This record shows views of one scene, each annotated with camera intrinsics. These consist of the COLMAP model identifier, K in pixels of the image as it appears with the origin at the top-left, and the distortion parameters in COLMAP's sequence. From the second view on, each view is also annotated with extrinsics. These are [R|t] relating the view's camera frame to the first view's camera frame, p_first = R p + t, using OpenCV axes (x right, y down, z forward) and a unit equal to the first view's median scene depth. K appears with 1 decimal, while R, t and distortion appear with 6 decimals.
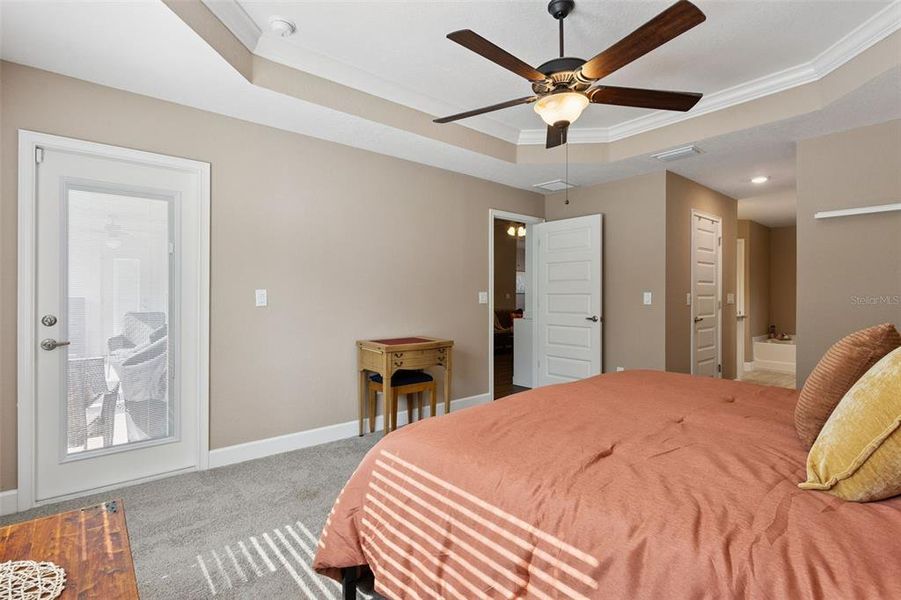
lens RADIAL K [[433.4, 0, 448.7], [0, 433.4, 291.5], [0, 0, 1]] dist [-0.000417, 0.000100]
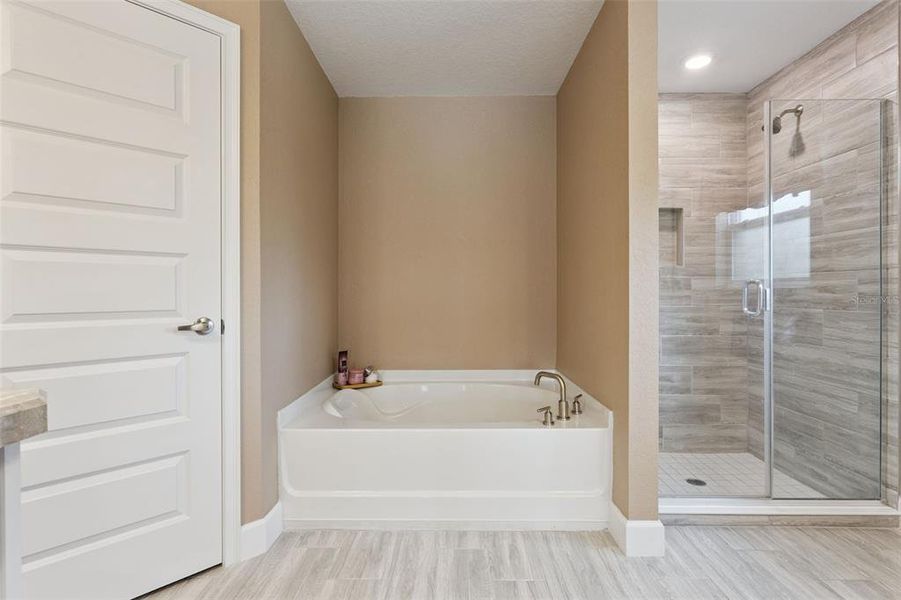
lens RADIAL K [[433.4, 0, 448.7], [0, 433.4, 291.5], [0, 0, 1]] dist [-0.000417, 0.000100]
pose [[0.655162, -0.004614, 0.755475, 0.533014], [-0.001657, 0.999970, 0.007544, 0.024525], [-0.755487, -0.006195, 0.655134, 0.696523]]
